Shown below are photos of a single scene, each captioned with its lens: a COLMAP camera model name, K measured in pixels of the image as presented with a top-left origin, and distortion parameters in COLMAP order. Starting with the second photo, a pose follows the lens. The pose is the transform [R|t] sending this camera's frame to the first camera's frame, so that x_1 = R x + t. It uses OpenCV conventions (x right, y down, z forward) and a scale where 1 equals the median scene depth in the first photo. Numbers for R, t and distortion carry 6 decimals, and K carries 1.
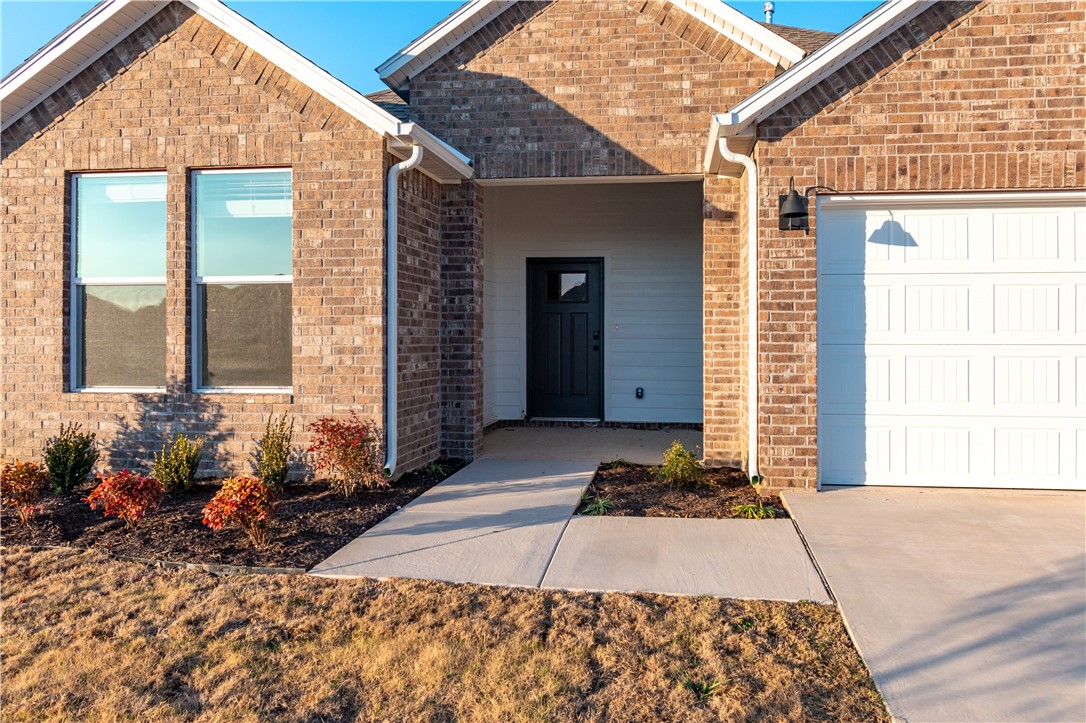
lens RADIAL K [[763.1, 0, 550.9], [0, 763.1, 334.0], [0, 0, 1]] dist [-0.000854, 0.001083]
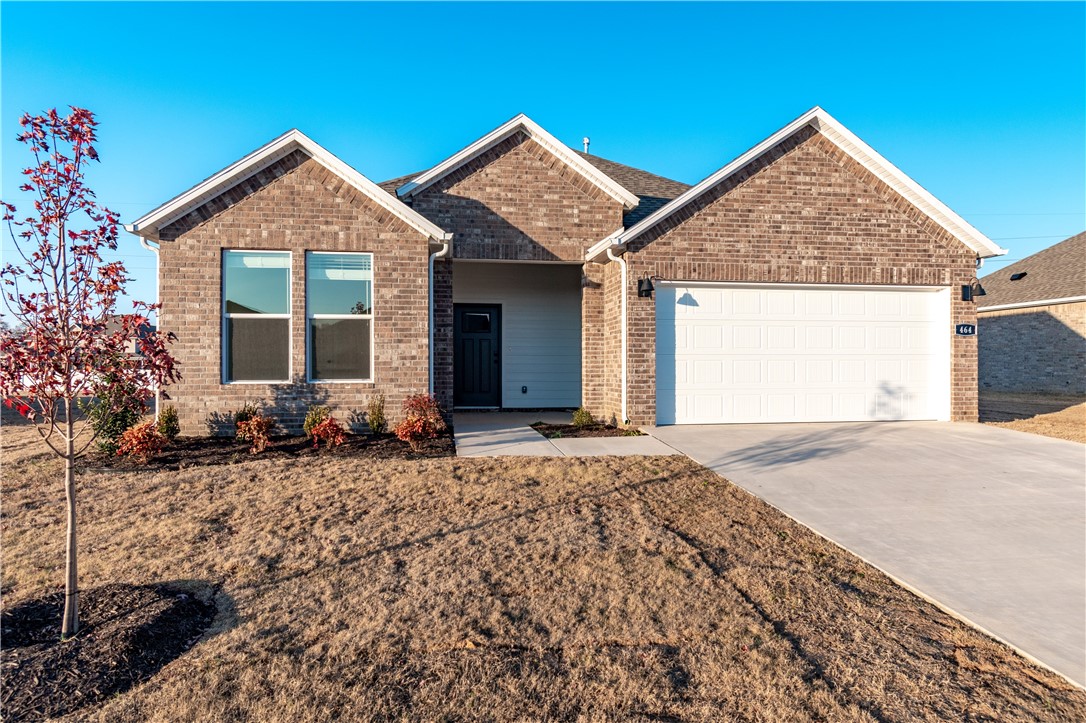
lens RADIAL K [[591.8, 0, 542.5], [0, 591.8, 360.4], [0, 0, 1]] dist [-0.004538, -0.000140]
pose [[0.968479, -0.001291, 0.249093, -0.295220], [0.000451, 0.999994, 0.003430, 0.022289], [-0.249096, -0.003210, 0.968474, -0.394130]]
